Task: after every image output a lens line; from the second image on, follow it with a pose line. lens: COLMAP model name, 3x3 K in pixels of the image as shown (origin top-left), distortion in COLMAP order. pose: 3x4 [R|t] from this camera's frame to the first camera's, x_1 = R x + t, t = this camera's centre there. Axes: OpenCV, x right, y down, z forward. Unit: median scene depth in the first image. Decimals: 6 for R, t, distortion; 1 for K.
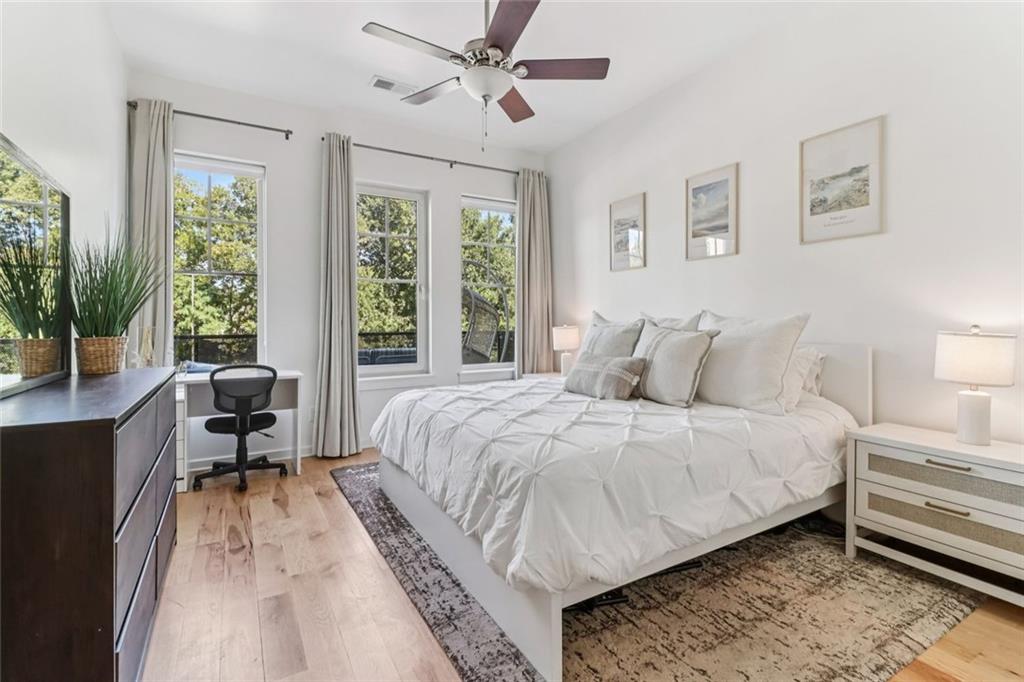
lens RADIAL K [[471.9, 0, 510.5], [0, 471.9, 322.6], [0, 0, 1]] dist [-0.000426, -0.000504]
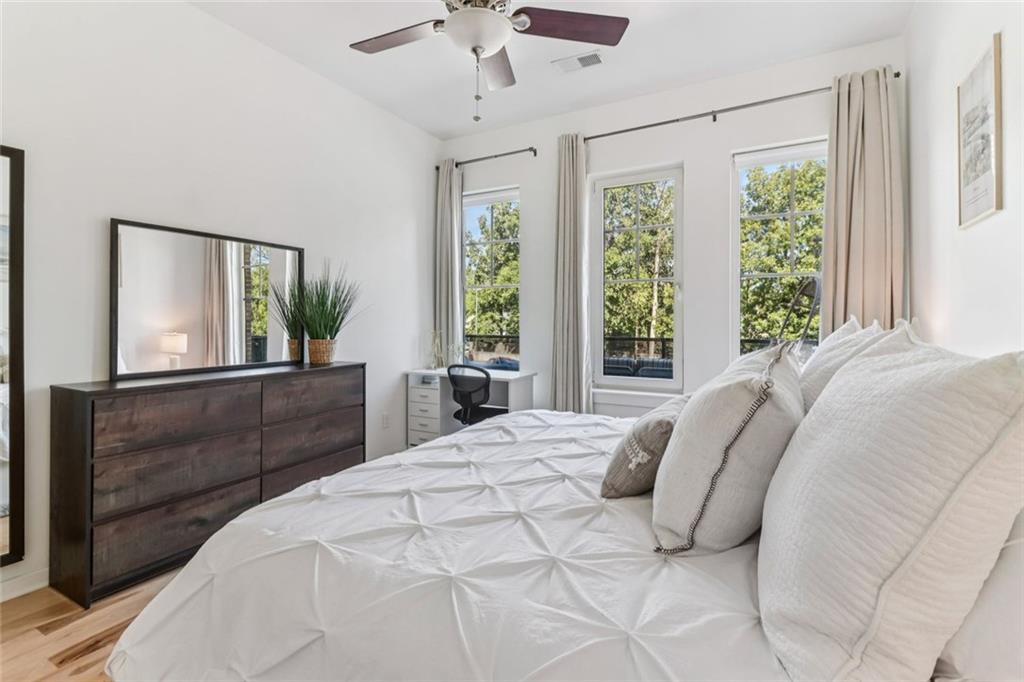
lens RADIAL K [[471.9, 0, 510.5], [0, 471.9, 322.6], [0, 0, 1]] dist [-0.000426, -0.000504]
pose [[0.510319, 0.006418, -0.859961, 0.379425], [-0.002519, 0.999979, 0.005969, -0.016545], [0.859981, -0.000880, 0.510325, 0.374199]]
